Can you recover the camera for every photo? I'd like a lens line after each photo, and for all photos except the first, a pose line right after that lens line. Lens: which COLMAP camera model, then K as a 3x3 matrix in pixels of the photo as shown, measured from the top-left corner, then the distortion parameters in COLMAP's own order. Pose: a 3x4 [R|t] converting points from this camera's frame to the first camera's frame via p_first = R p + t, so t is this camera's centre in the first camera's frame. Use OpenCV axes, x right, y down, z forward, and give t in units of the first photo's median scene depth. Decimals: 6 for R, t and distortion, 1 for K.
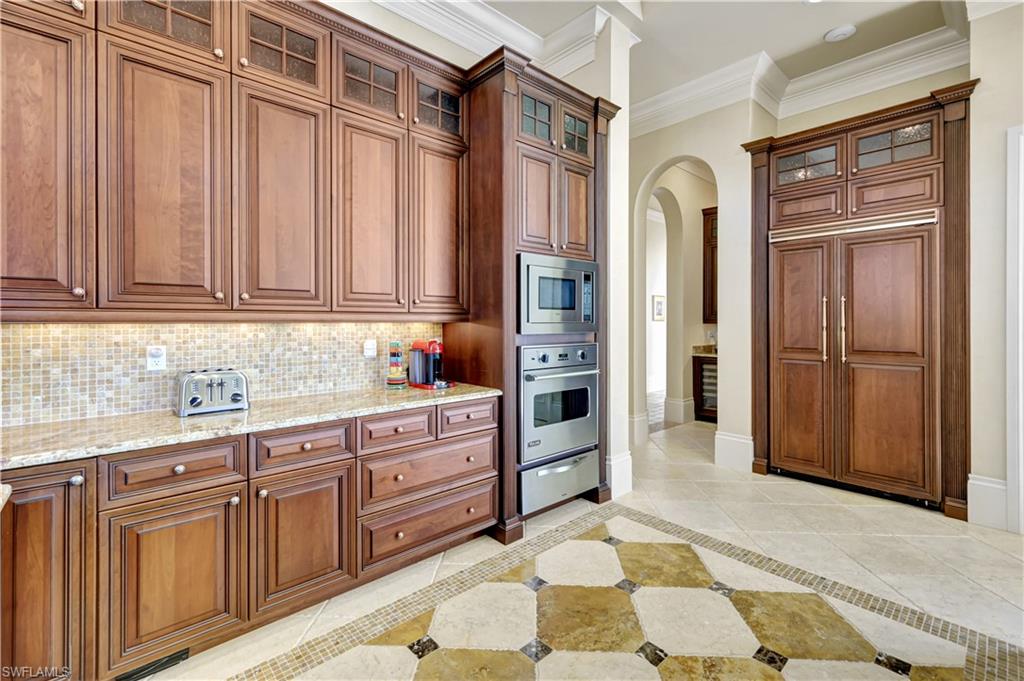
lens RADIAL K [[448.9, 0, 517.3], [0, 448.9, 330.3], [0, 0, 1]] dist [0.002454, 0.000197]
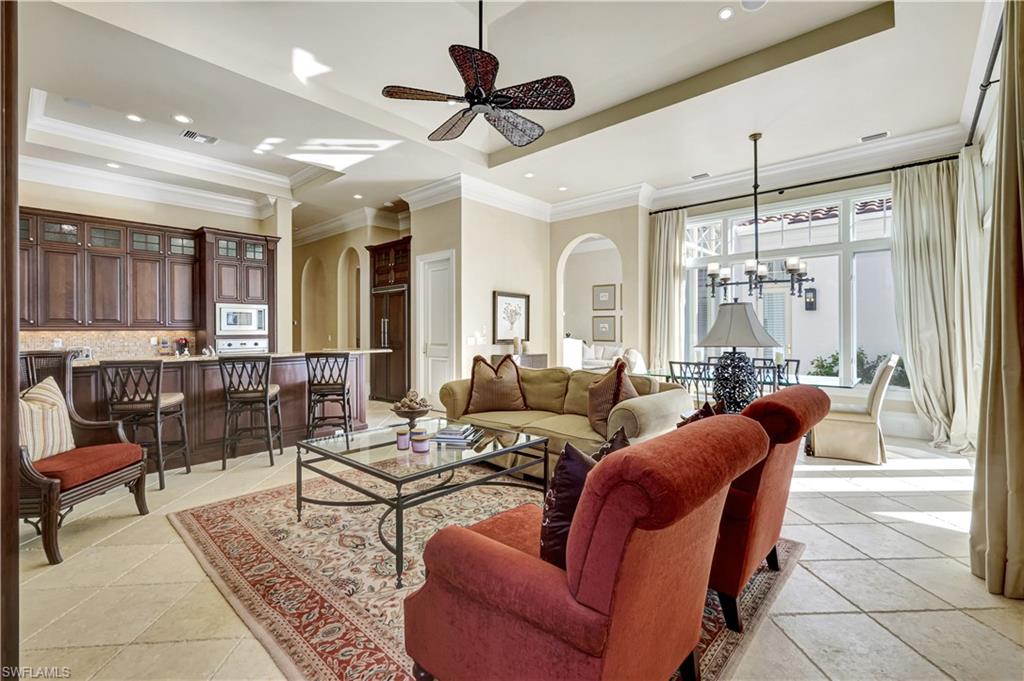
lens RADIAL K [[448.9, 0, 517.3], [0, 448.9, 330.3], [0, 0, 1]] dist [0.002454, 0.000197]
pose [[0.996219, -0.001520, 0.086861, 1.675211], [0.003088, 0.999835, -0.017916, 0.037005], [-0.086820, 0.018117, 0.996059, -1.897380]]
